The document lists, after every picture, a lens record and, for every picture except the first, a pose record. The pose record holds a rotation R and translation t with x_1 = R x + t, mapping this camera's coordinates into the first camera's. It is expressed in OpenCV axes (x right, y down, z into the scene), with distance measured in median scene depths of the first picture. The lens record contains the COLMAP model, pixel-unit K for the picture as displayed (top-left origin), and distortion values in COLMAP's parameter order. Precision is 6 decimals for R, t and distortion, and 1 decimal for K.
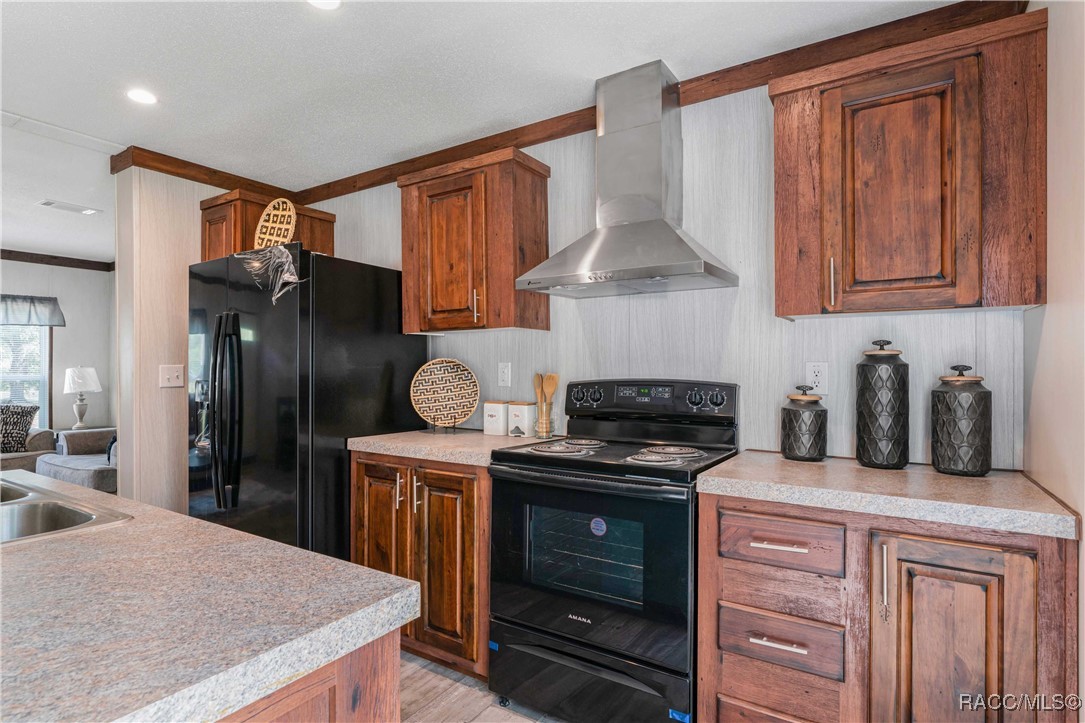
lens RADIAL K [[553.2, 0, 543.0], [0, 553.2, 365.8], [0, 0, 1]] dist [-0.002853, -0.003704]
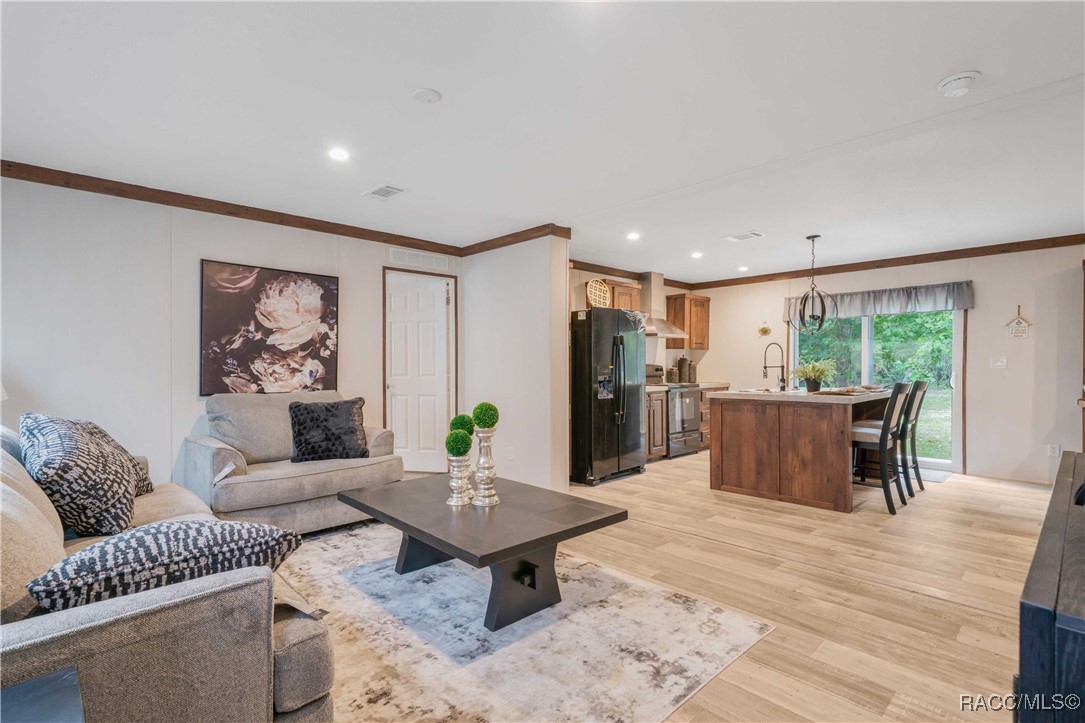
lens RADIAL K [[521.6, 0, 535.4], [0, 521.6, 365.7], [0, 0, 1]] dist [0.006235, 0.001782]
pose [[0.239271, -0.002085, 0.970951, -2.872510], [-0.002492, 0.999993, 0.002761, 0.024123], [-0.970950, -0.003080, 0.239264, 0.883429]]
